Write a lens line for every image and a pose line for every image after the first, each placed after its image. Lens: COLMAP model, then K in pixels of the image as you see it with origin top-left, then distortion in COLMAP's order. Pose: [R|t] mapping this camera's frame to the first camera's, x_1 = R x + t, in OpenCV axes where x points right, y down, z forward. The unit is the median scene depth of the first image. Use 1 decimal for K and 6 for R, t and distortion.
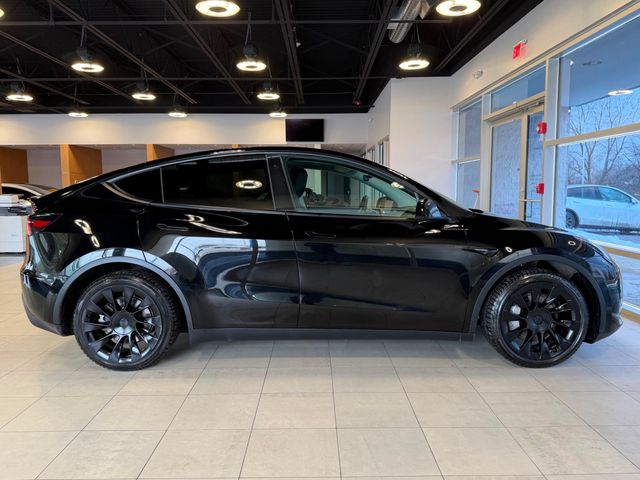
lens RADIAL K [[494.7, 0, 320.0], [0, 494.7, 240.0], [0, 0, 1]] dist [0.179414, -0.363766]
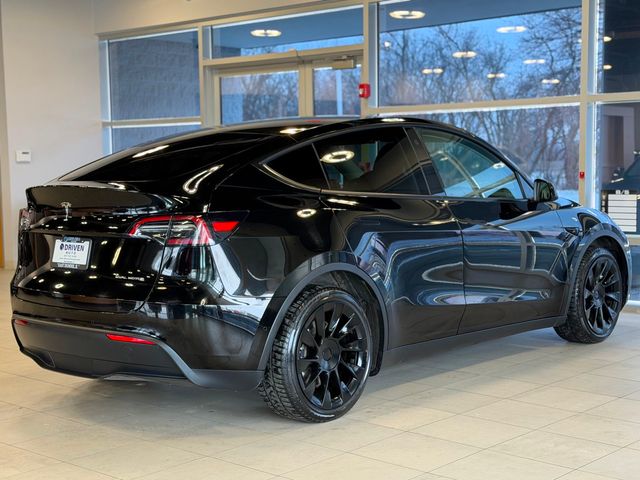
lens RADIAL K [[1026.1, 0, 320.0], [0, 1026.1, 240.0], [0, 0, 1]] dist [0.208450, -0.887324]
pose [[0.670114, -0.058388, 0.739958, -0.798552], [0.081832, 0.996636, 0.004534, -0.005134], [-0.737733, 0.057515, 0.672638, -0.005875]]
